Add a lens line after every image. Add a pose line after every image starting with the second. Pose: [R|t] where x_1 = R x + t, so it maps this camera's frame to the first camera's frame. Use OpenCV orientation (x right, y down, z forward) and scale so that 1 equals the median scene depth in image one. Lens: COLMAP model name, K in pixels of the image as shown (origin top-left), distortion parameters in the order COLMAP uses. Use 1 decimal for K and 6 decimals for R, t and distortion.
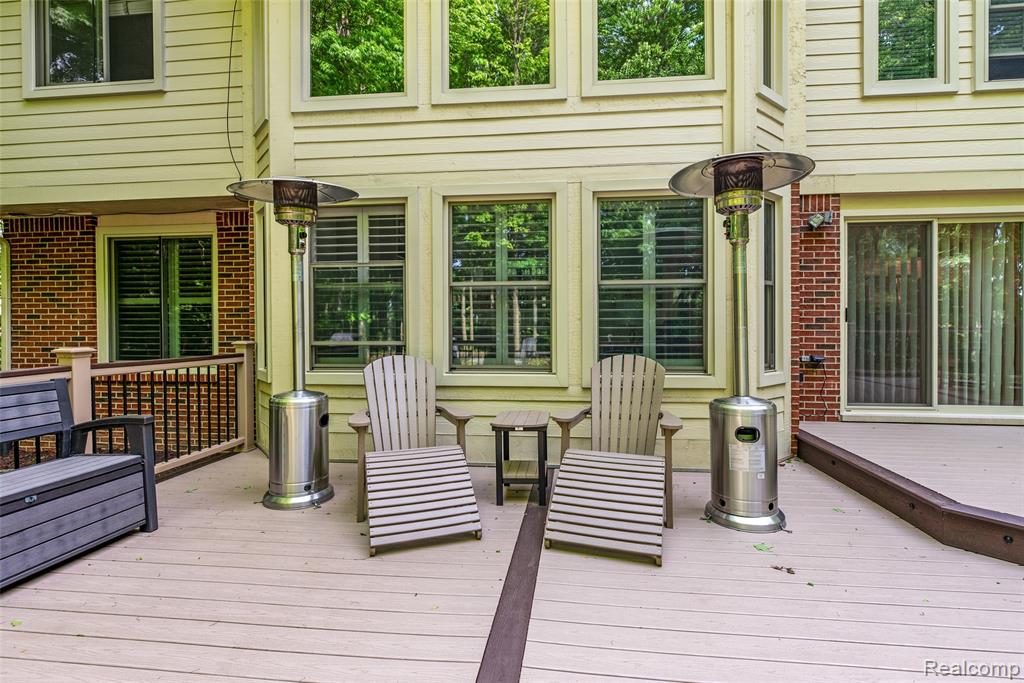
lens RADIAL K [[489.0, 0, 513.4], [0, 489.0, 338.7], [0, 0, 1]] dist [-0.002340, -0.001200]
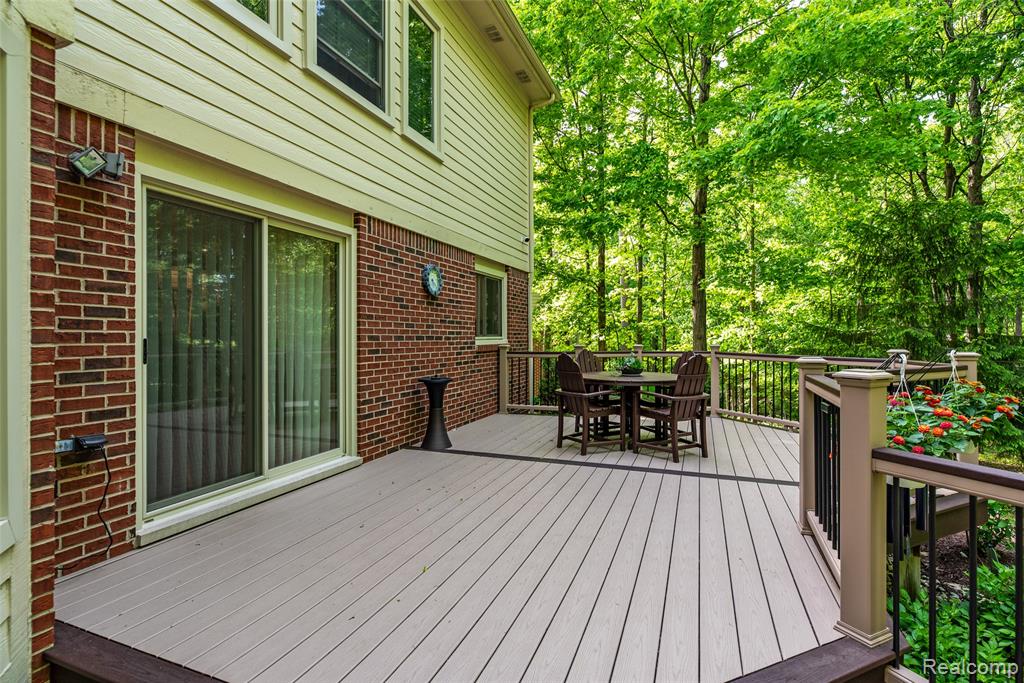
lens RADIAL K [[489.0, 0, 510.4], [0, 489.0, 334.7], [0, 0, 1]] dist [-0.002340, -0.001200]
pose [[0.257637, 0.002373, 0.966239, 0.250723], [0.006268, 0.999972, -0.004127, -0.063588], [-0.966222, 0.007119, 0.257615, 0.454999]]
